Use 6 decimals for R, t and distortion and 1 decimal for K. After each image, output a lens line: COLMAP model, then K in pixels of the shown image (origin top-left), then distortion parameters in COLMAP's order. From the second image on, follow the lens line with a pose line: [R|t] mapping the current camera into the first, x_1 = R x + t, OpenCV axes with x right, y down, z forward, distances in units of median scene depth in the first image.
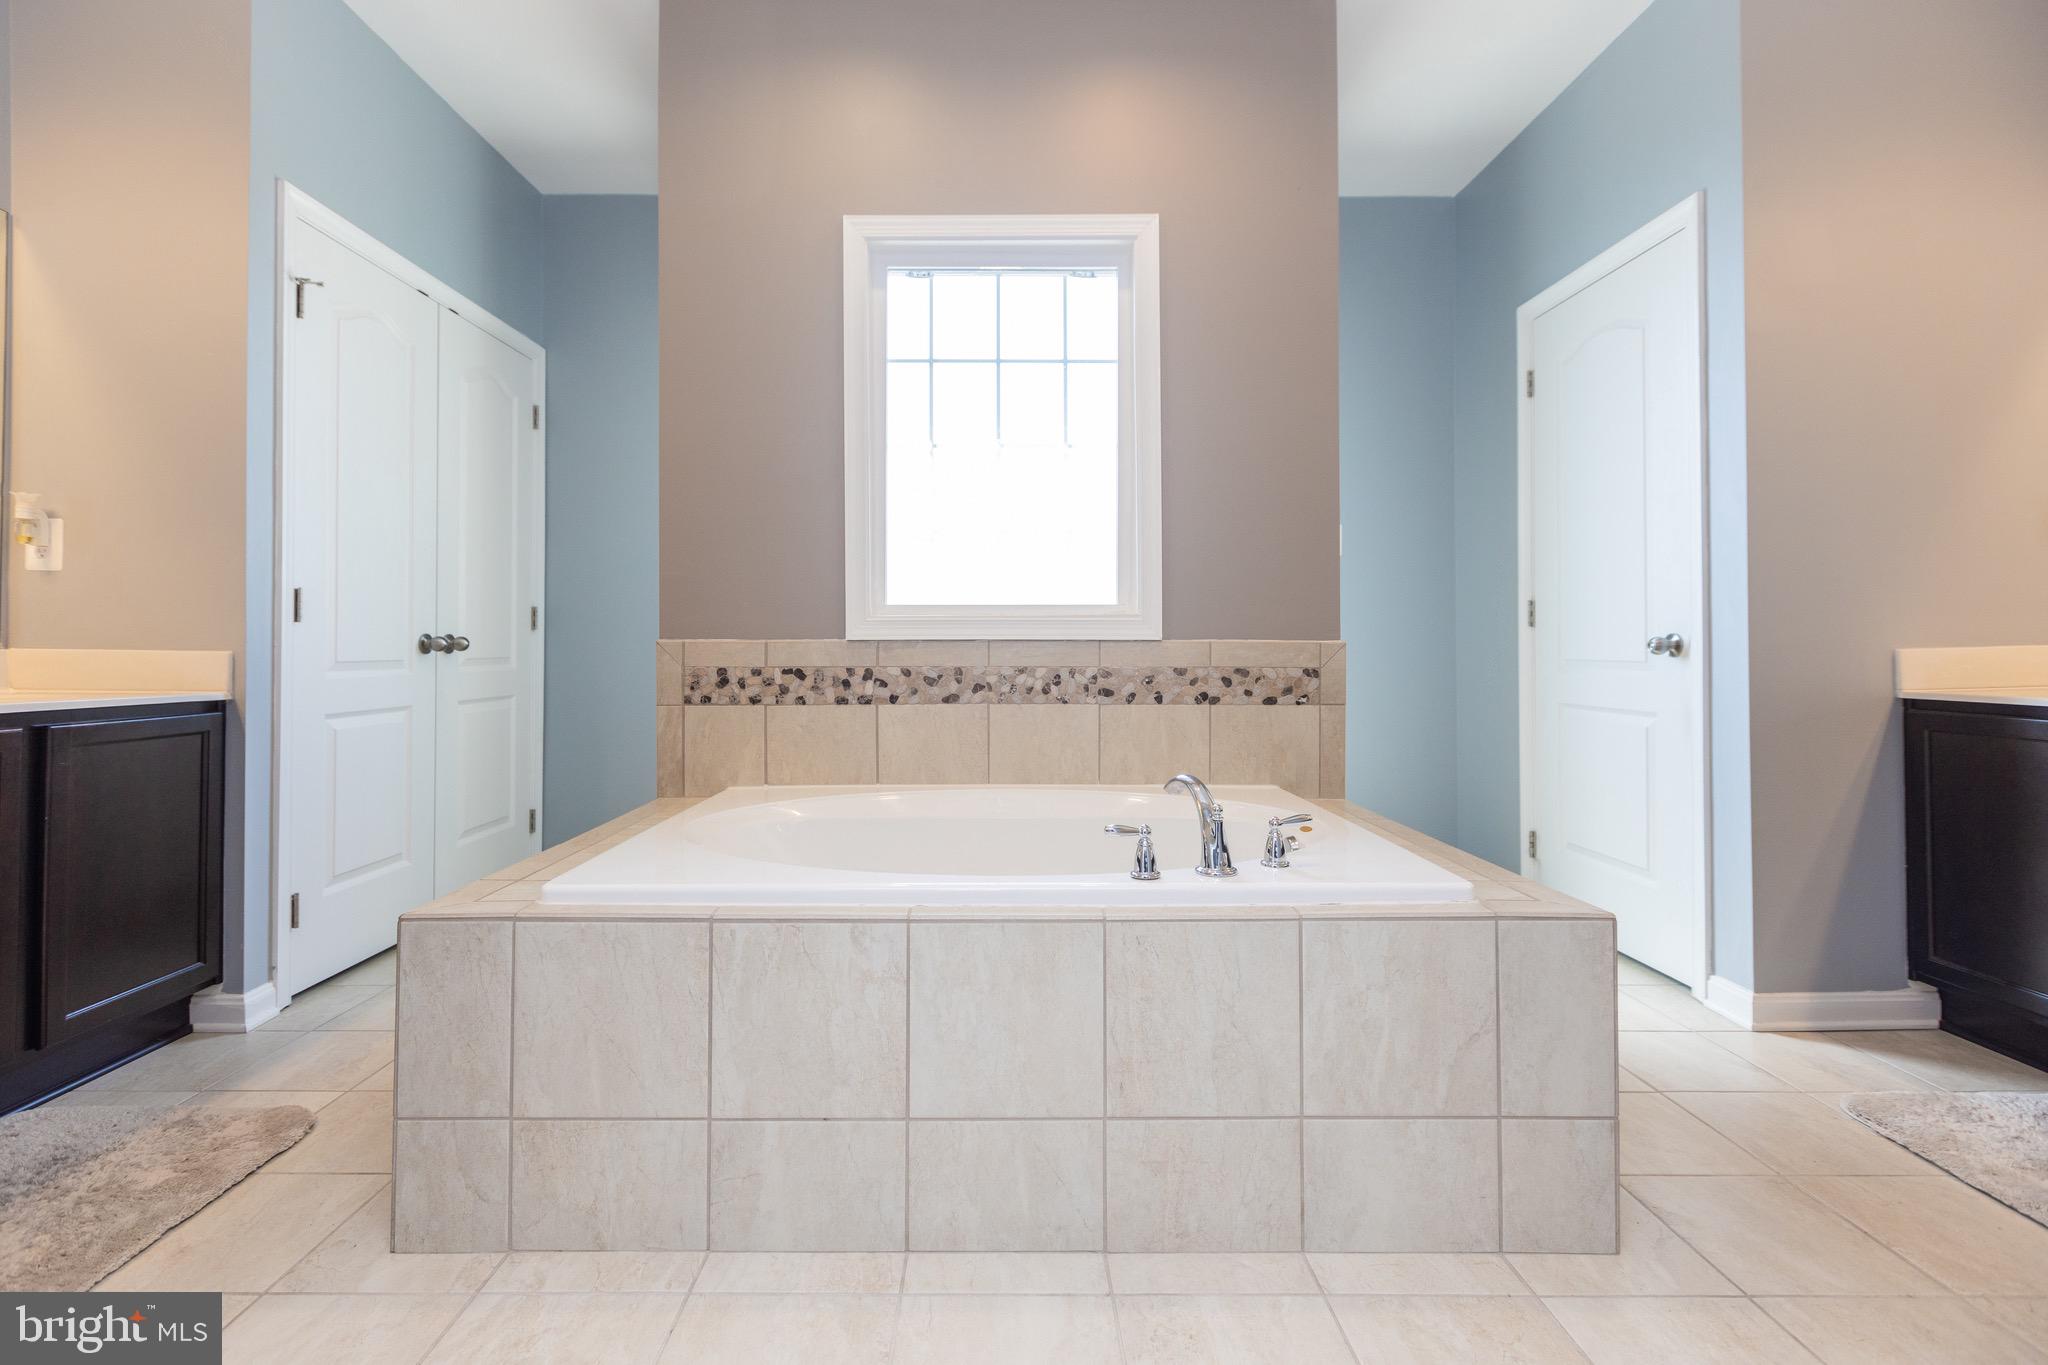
lens RADIAL K [[922.9, 0, 1032.1], [0, 922.9, 644.9], [0, 0, 1]] dist [-0.002917, -0.000719]
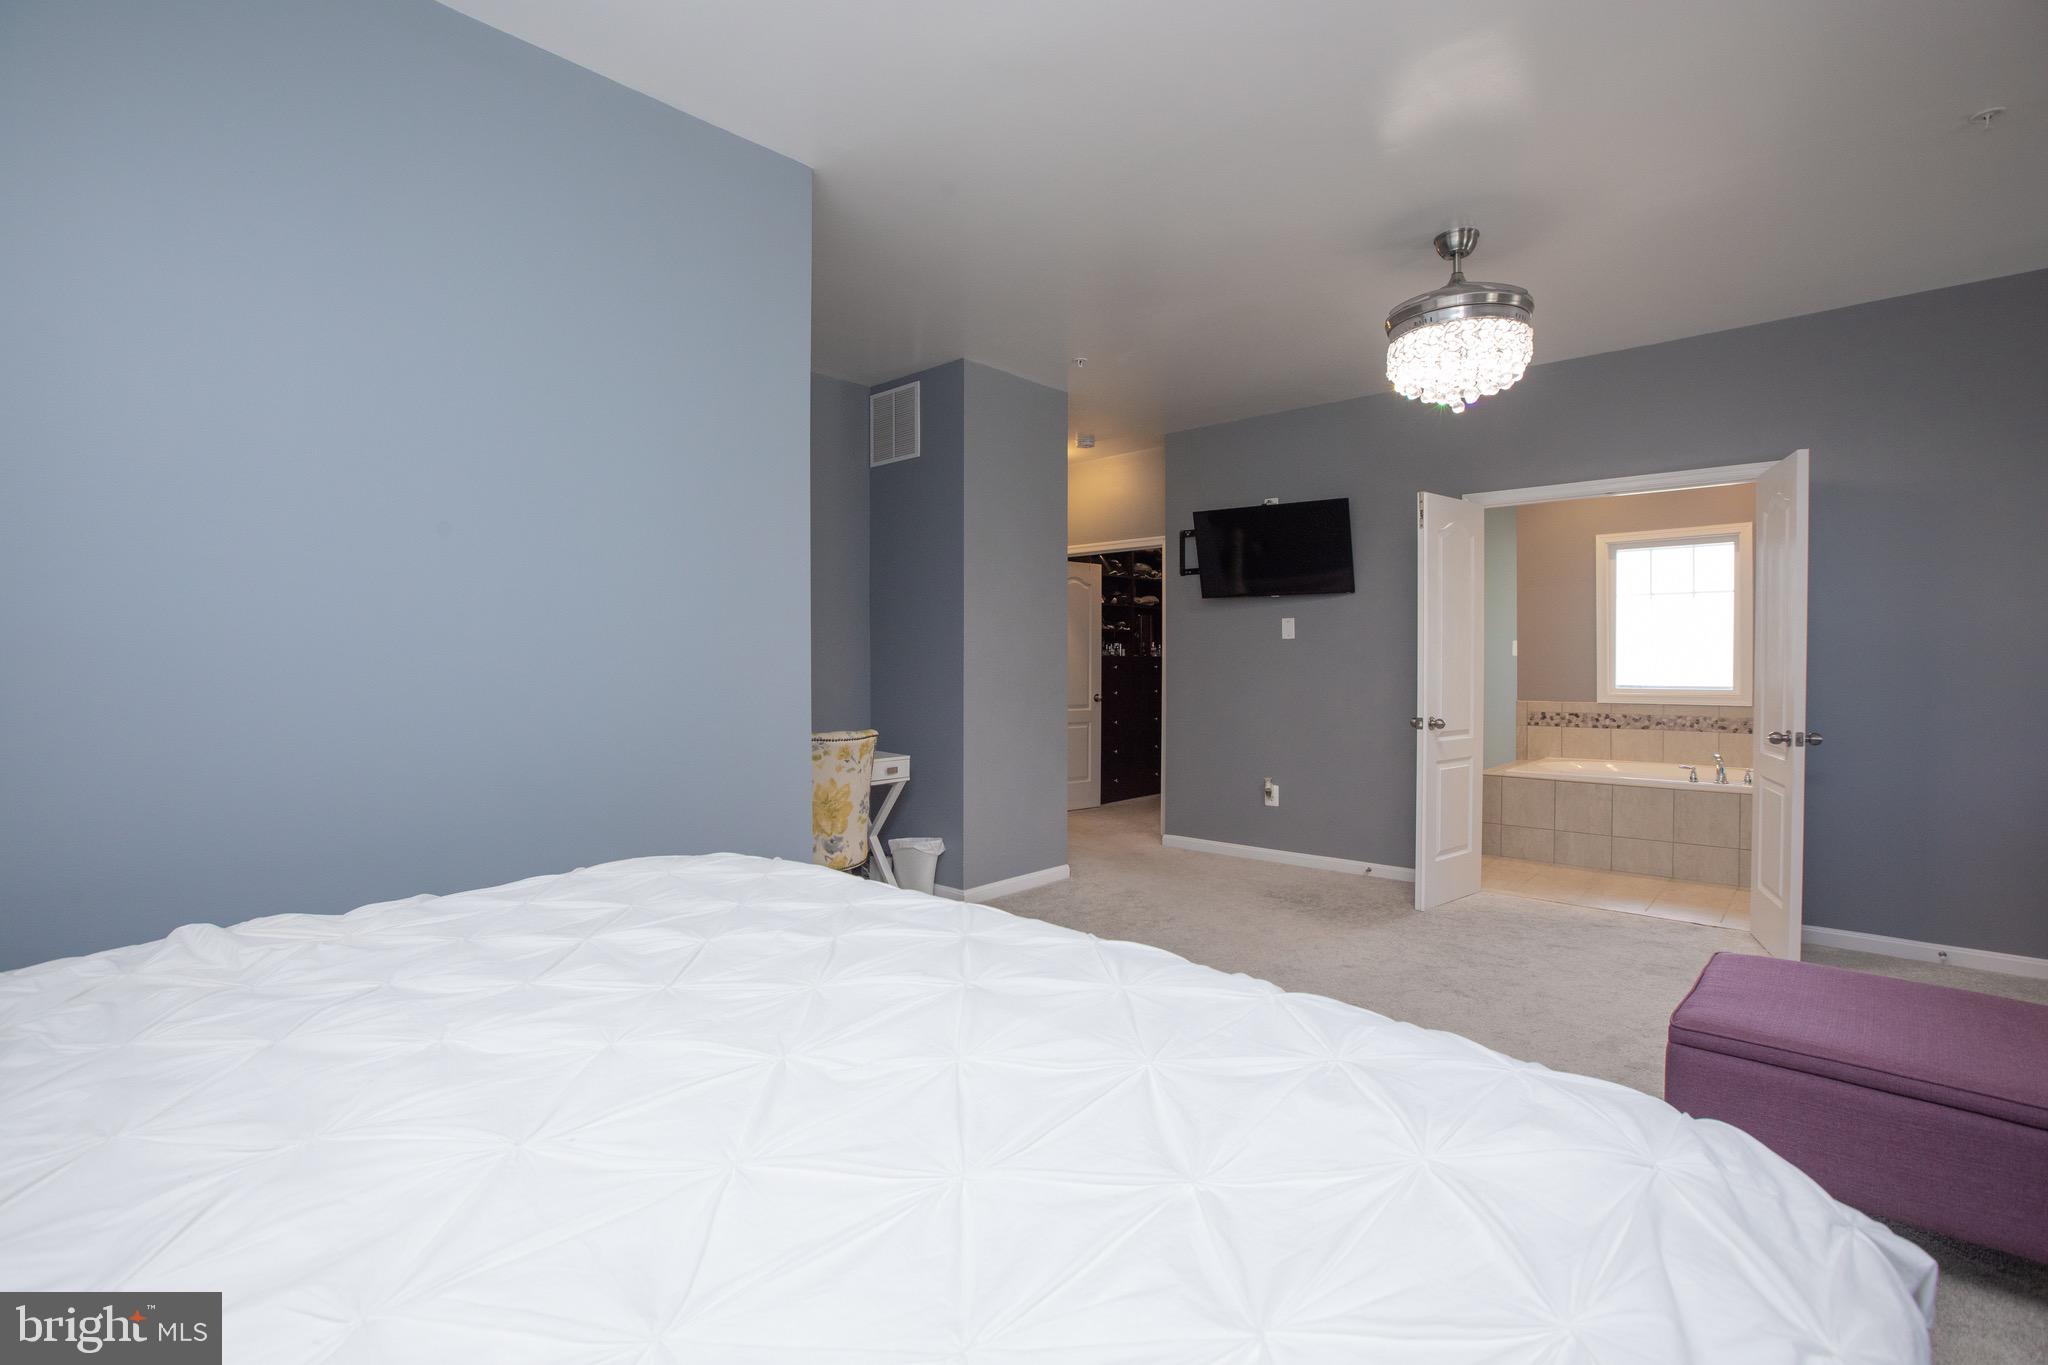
lens RADIAL K [[922.9, 0, 1040.3], [0, 922.9, 673.8], [0, 0, 1]] dist [-0.002917, -0.000719]
pose [[0.727360, 0.003889, -0.686245, 0.426872], [0.004500, 0.999935, 0.010437, -0.118952], [0.686241, -0.010679, 0.727296, -1.906955]]
